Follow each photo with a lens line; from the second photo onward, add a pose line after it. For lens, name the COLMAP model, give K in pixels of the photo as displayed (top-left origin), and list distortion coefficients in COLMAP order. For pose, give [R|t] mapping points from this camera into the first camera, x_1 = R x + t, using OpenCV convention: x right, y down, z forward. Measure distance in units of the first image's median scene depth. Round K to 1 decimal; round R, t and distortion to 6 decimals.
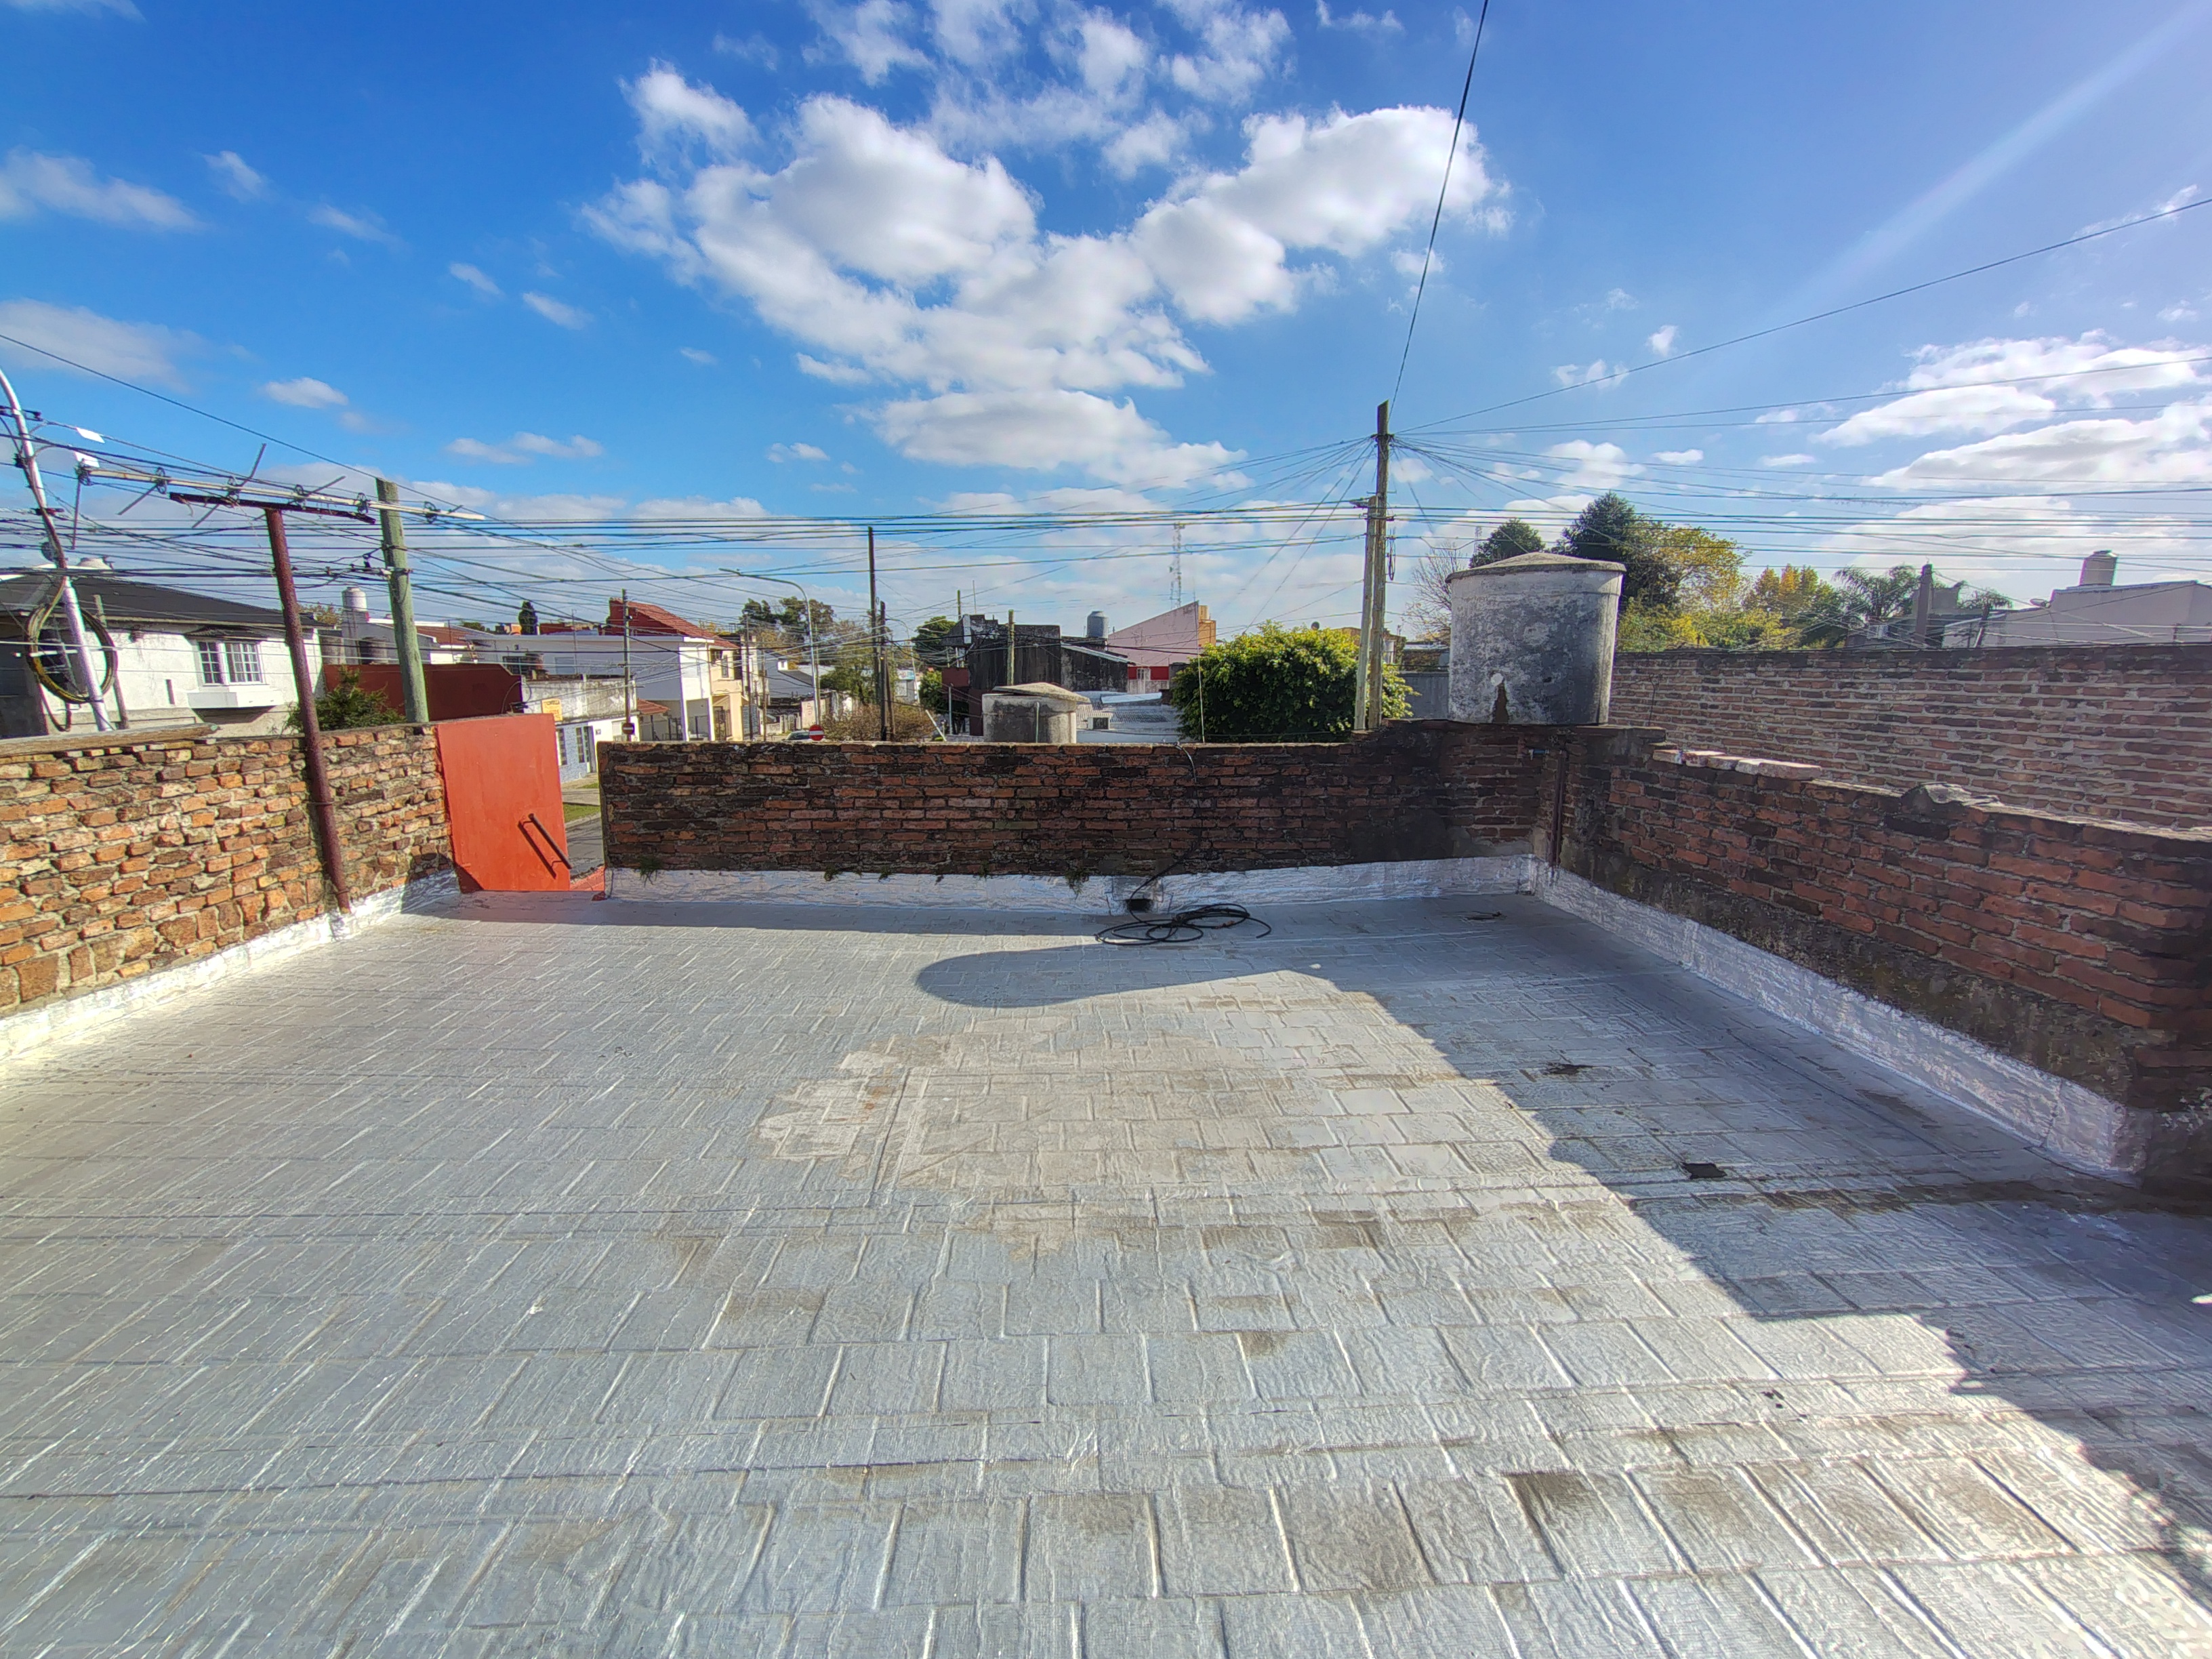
lens RADIAL K [[995.7, 0, 1112.6], [0, 995.7, 828.3], [0, 0, 1]] dist [-0.005400, 0.002753]
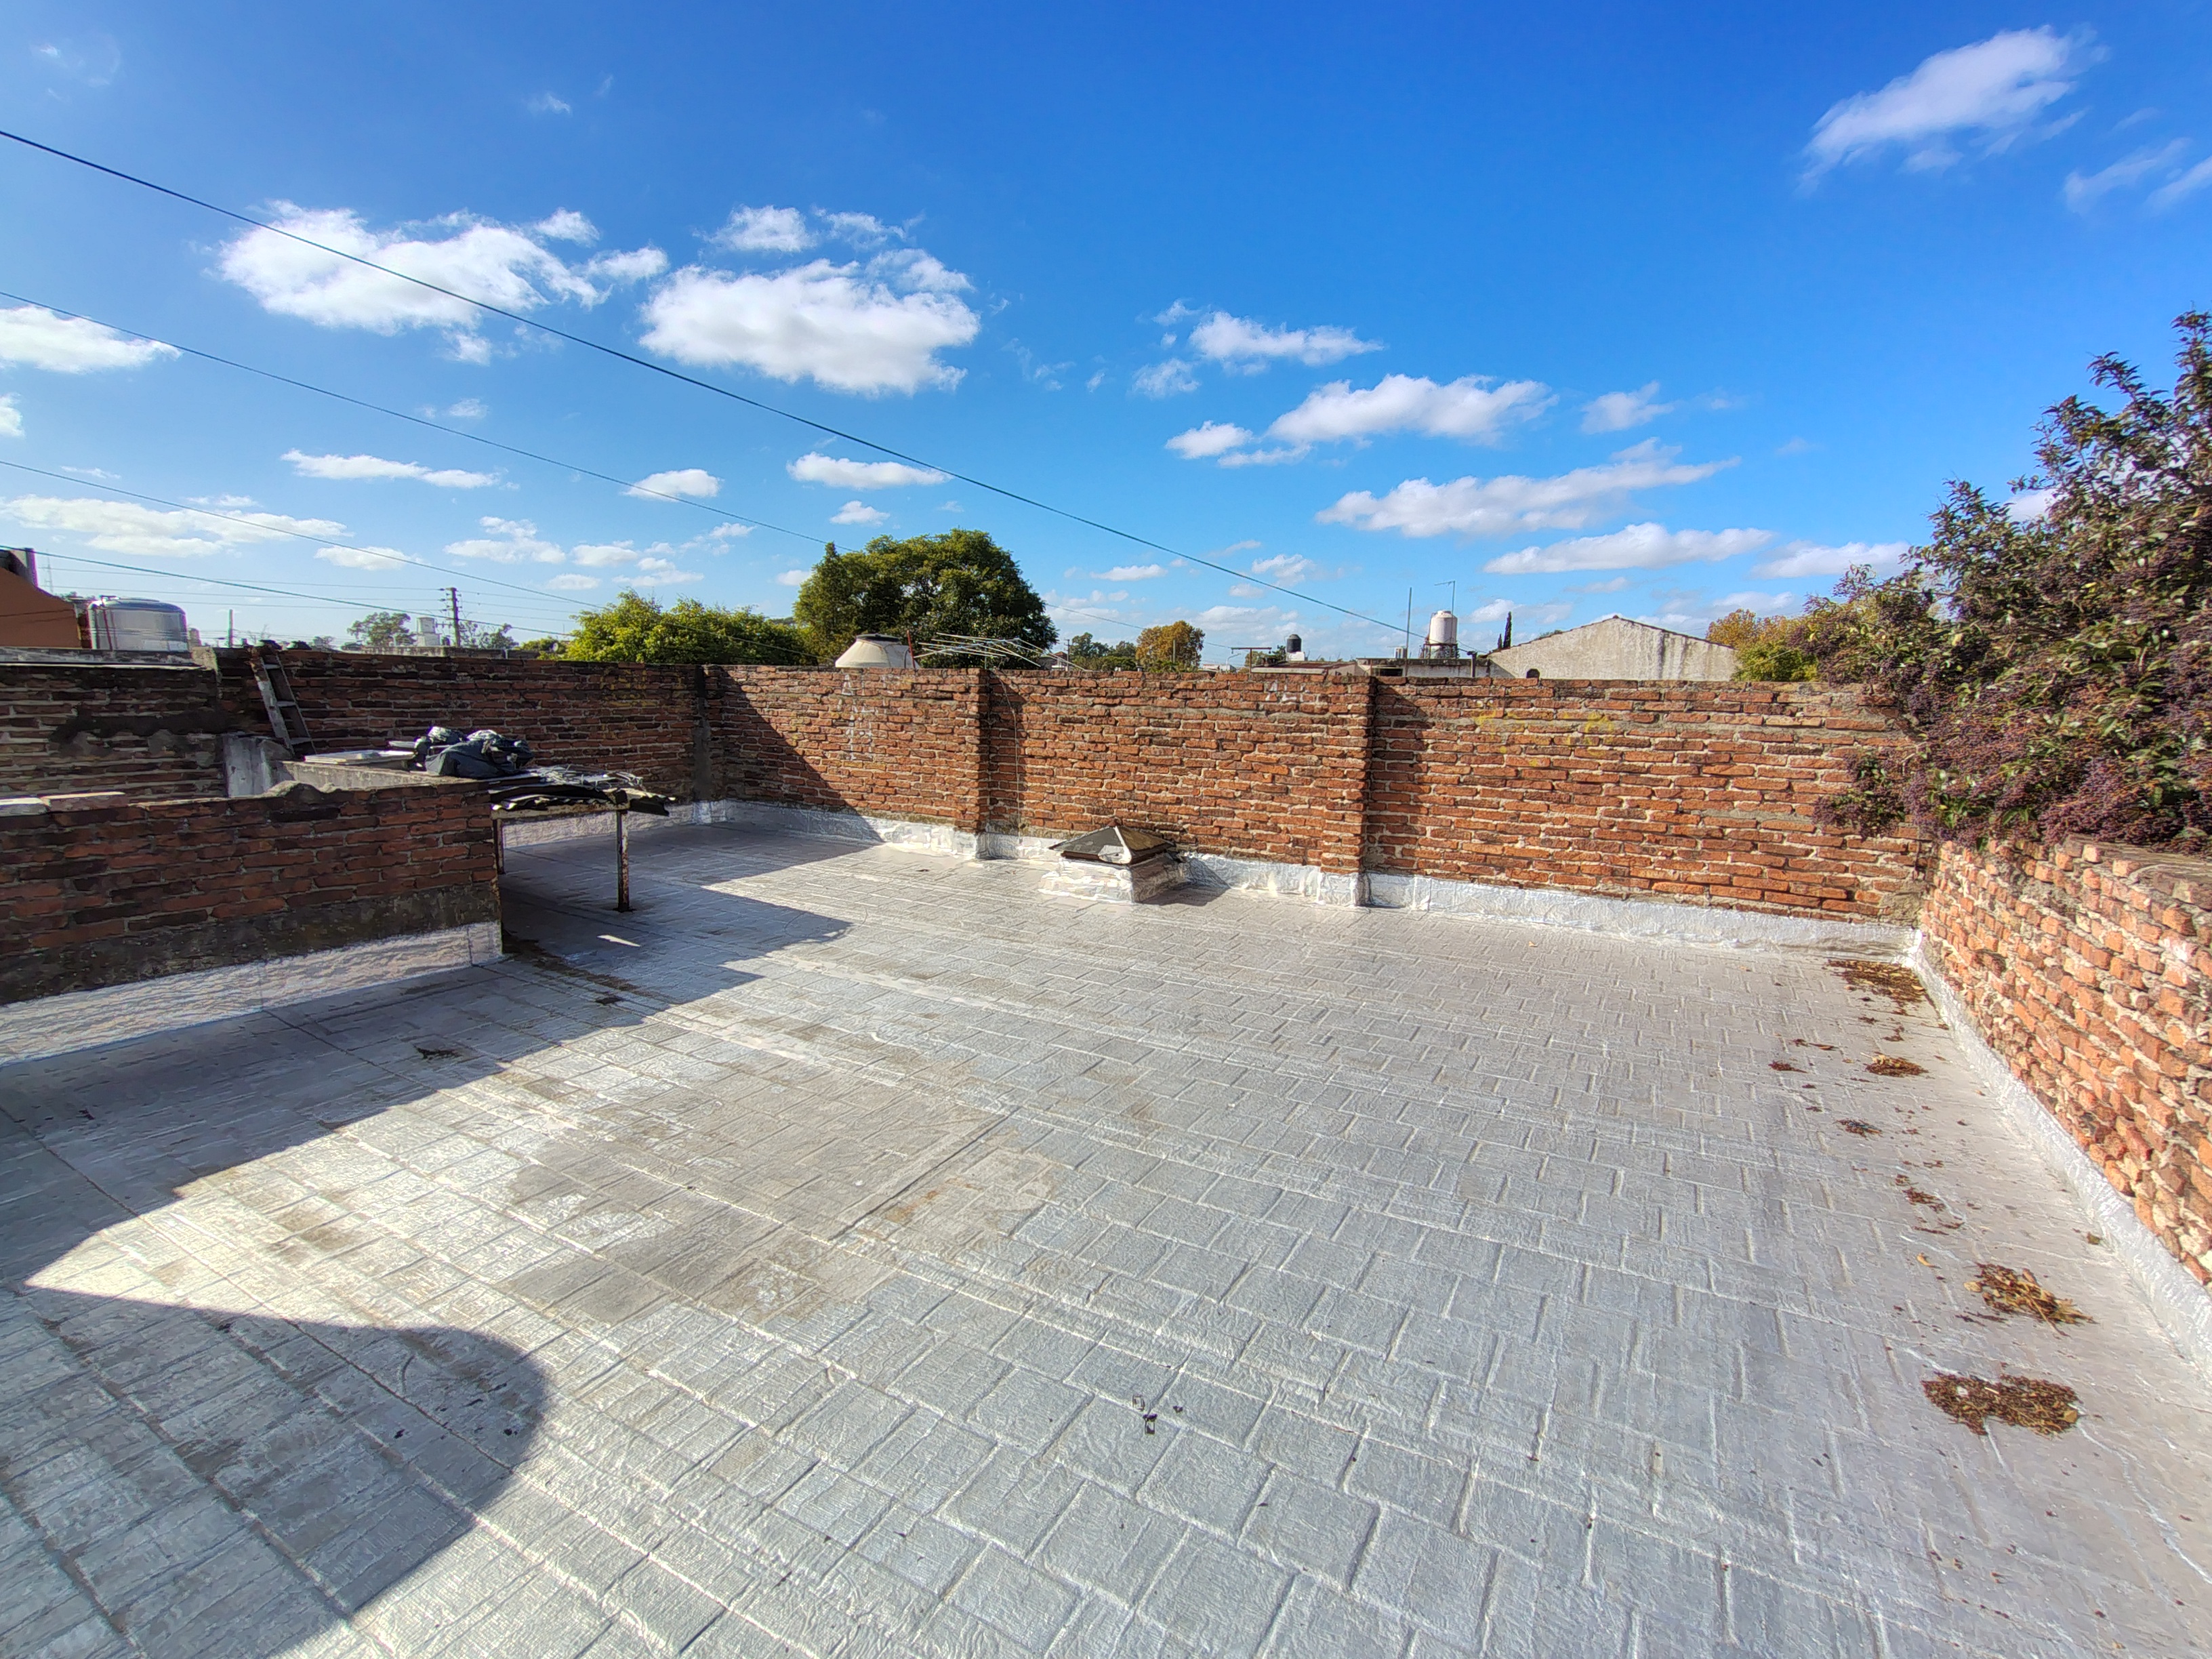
lens RADIAL K [[995.7, 0, 1110.5], [0, 995.7, 832.9], [0, 0, 1]] dist [-0.005400, 0.002753]
pose [[-0.836079, -0.098136, 0.539760, -0.889513], [0.068633, 0.957431, 0.280386, -0.304519], [-0.544299, 0.271470, -0.793753, 1.624446]]
